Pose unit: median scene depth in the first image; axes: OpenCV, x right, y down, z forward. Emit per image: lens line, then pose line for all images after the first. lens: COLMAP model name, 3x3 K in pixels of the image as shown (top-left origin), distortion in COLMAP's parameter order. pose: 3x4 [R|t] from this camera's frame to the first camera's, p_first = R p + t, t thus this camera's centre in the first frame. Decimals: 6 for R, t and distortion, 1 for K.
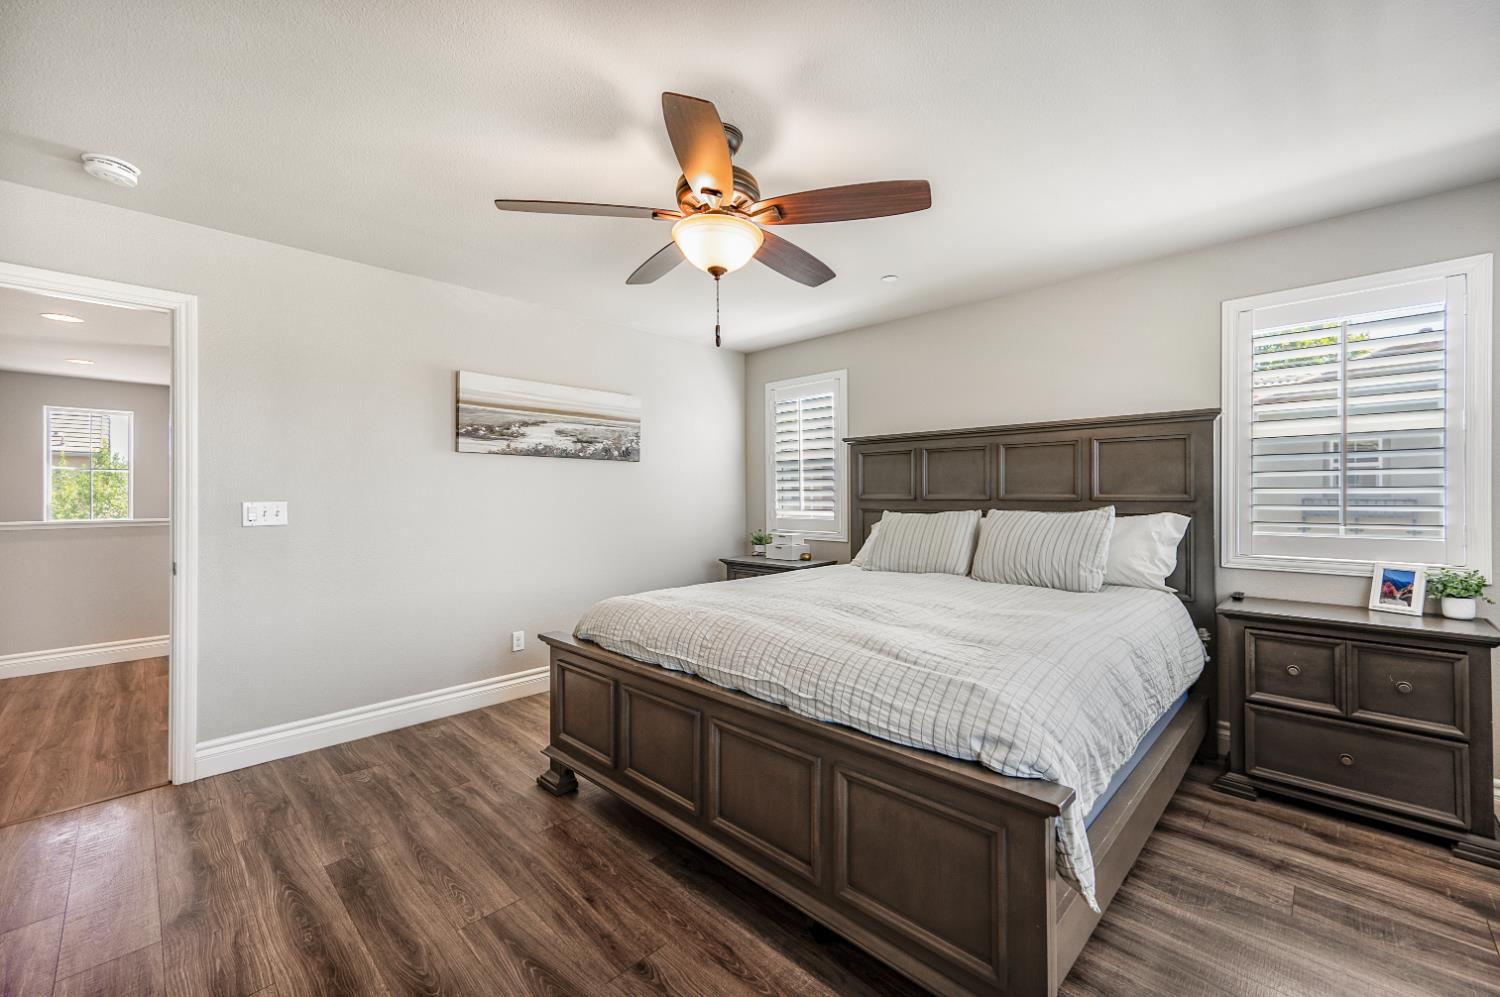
lens RADIAL K [[592.6, 0, 751.0], [0, 592.6, 498.1], [0, 0, 1]] dist [0.002659, 0.000052]
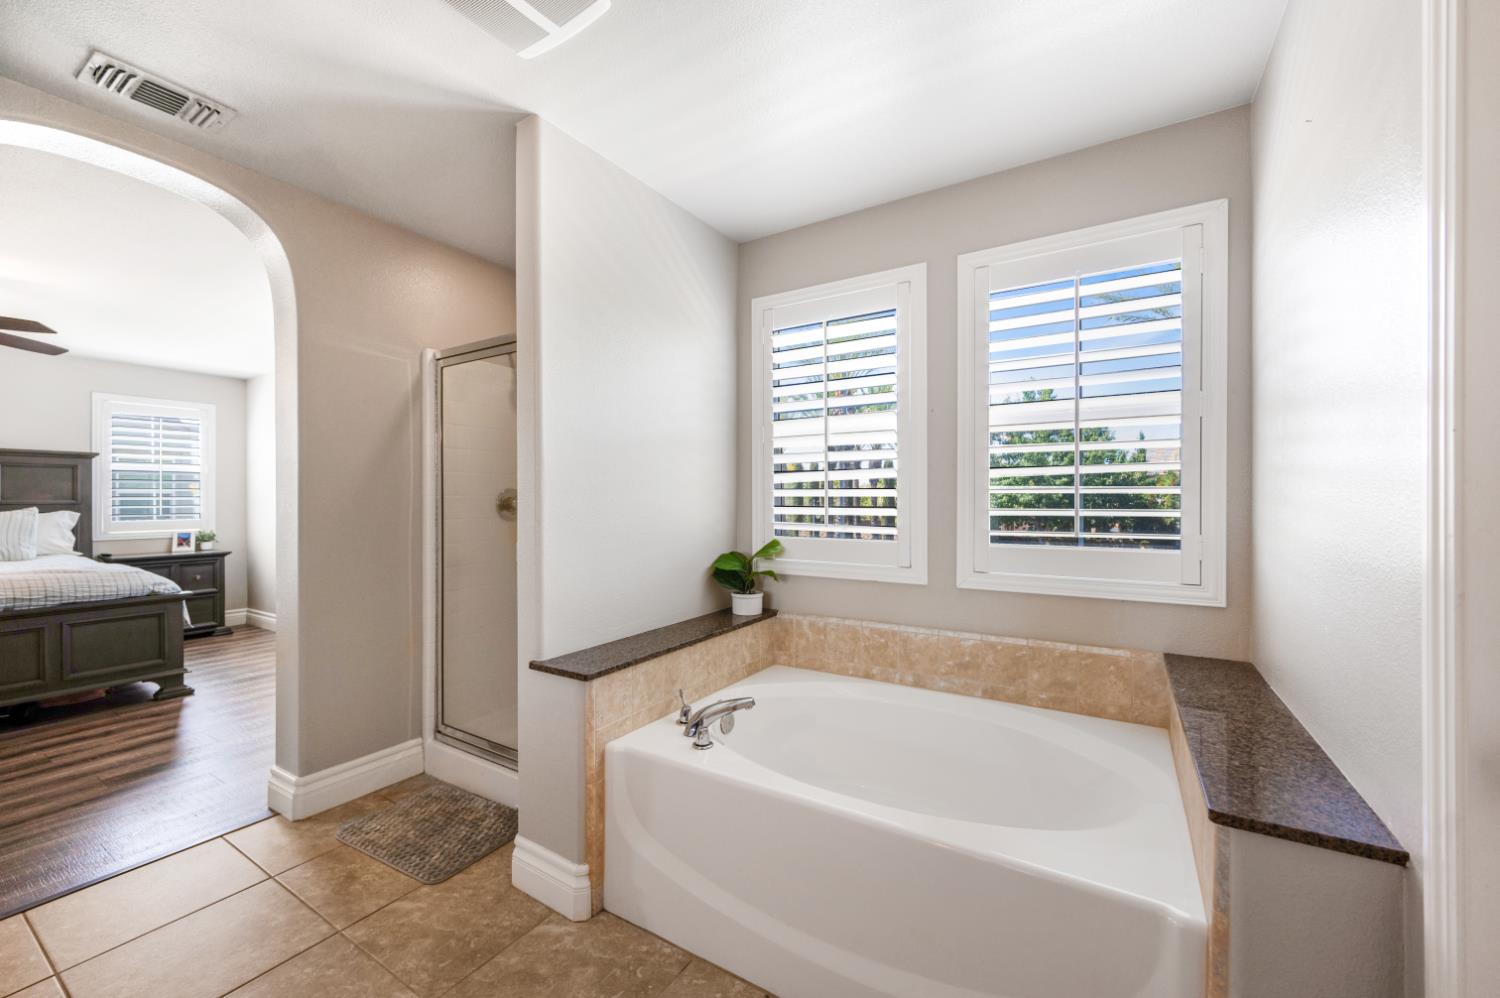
lens RADIAL K [[592.6, 0, 751.8], [0, 592.6, 495.0], [0, 0, 1]] dist [0.002659, 0.000052]
pose [[-0.214609, 0.009900, 0.976650, -1.609350], [0.003643, 0.999950, -0.009336, 0.002868], [-0.976693, 0.001554, -0.214634, -0.647160]]
